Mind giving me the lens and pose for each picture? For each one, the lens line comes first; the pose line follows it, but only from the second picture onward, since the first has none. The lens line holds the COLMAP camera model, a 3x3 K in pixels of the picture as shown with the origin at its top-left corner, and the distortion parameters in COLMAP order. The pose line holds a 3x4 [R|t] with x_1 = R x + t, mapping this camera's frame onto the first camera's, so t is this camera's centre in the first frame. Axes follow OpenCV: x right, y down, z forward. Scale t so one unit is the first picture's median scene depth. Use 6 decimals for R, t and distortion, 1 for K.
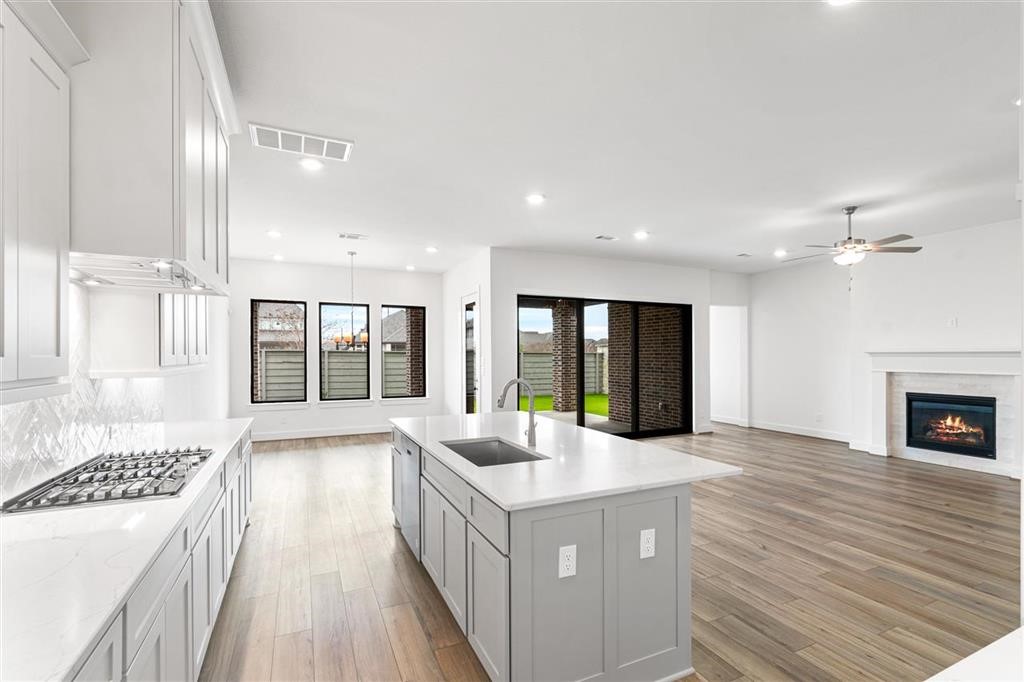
lens RADIAL K [[457.5, 0, 511.0], [0, 457.5, 355.0], [0, 0, 1]] dist [0.002881, -0.001137]
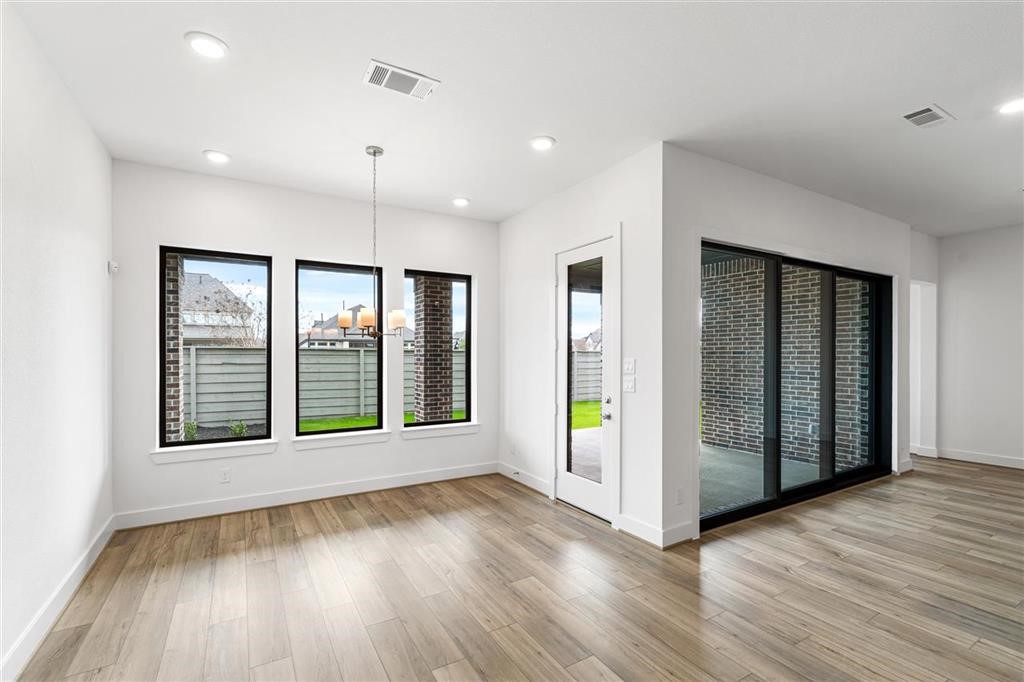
lens RADIAL K [[457.5, 0, 516.4], [0, 457.5, 348.6], [0, 0, 1]] dist [0.002881, -0.001137]
pose [[0.993728, 0.001369, 0.111817, -0.304091], [-0.000046, 0.999930, -0.011840, 0.000286], [-0.111825, 0.011761, 0.993658, 0.594297]]
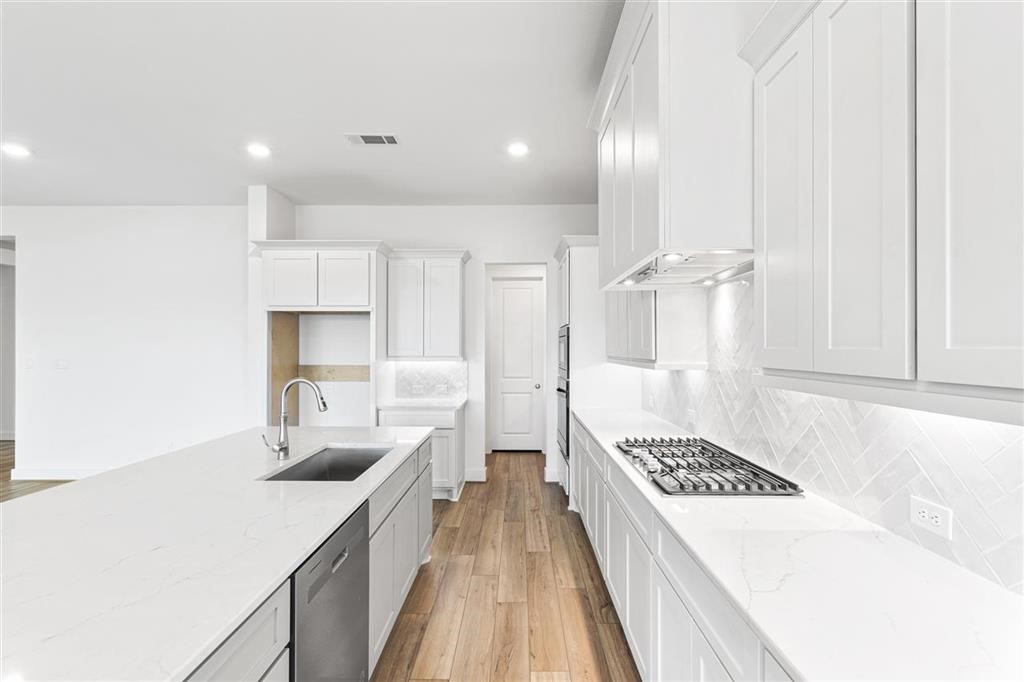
lens RADIAL K [[457.5, 0, 514.2], [0, 457.5, 346.8], [0, 0, 1]] dist [0.002881, -0.001137]
pose [[-0.904059, 0.001032, 0.427406, -0.326652], [0.000593, 0.999999, -0.001159, -0.001231], [-0.427407, -0.000794, -0.904059, 0.754487]]
